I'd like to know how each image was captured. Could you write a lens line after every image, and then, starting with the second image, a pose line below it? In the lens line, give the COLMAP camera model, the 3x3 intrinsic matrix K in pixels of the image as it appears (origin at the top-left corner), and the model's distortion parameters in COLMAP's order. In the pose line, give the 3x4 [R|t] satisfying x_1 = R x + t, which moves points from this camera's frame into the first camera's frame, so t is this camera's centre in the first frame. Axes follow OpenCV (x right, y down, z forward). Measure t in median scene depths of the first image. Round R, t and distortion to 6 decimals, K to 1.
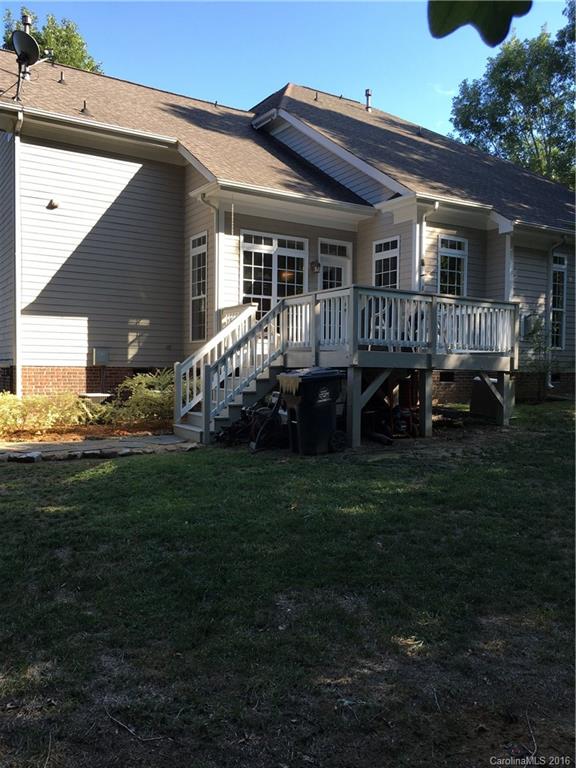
lens RADIAL K [[656.6, 0, 287.3], [0, 656.6, 382.6], [0, 0, 1]] dist [0.055852, -0.018038]
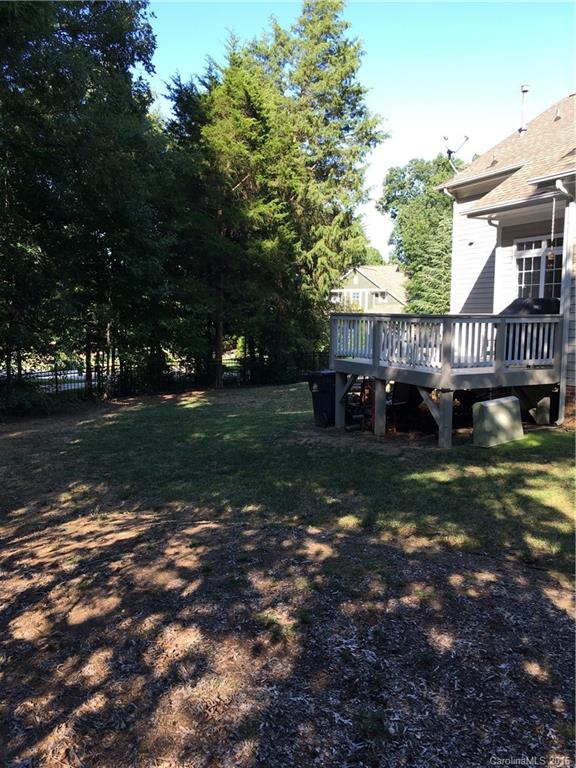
lens RADIAL K [[656.6, 0, 287.7], [0, 656.6, 382.8], [0, 0, 1]] dist [0.055852, -0.018038]
pose [[-0.098403, 0.093595, -0.990735, 1.057879], [-0.022855, 0.995092, 0.096276, -0.091307], [0.994884, 0.032117, -0.095781, 0.722543]]
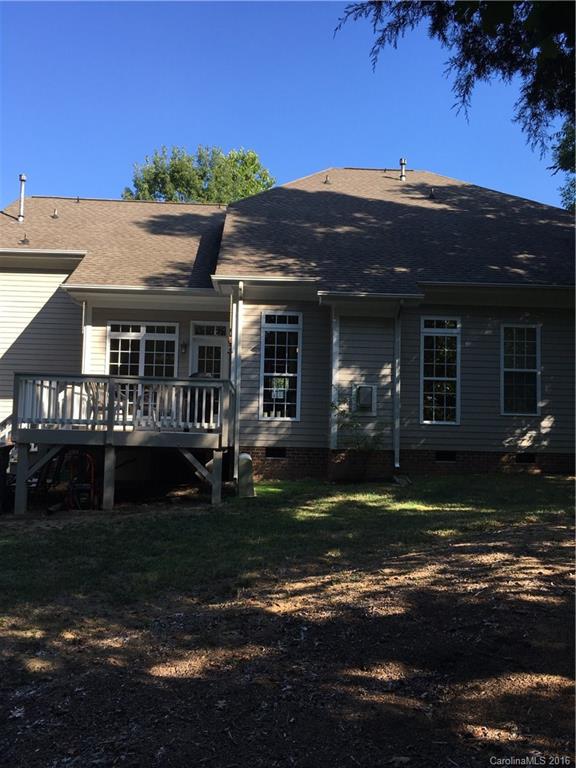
lens RADIAL K [[656.6, 0, 287.6], [0, 656.6, 384.7], [0, 0, 1]] dist [0.055852, -0.018038]
pose [[0.868677, -0.027948, -0.494590, 0.760585], [-0.020862, 0.995458, -0.092891, -0.019051], [0.494939, 0.091011, 0.864148, 0.158805]]
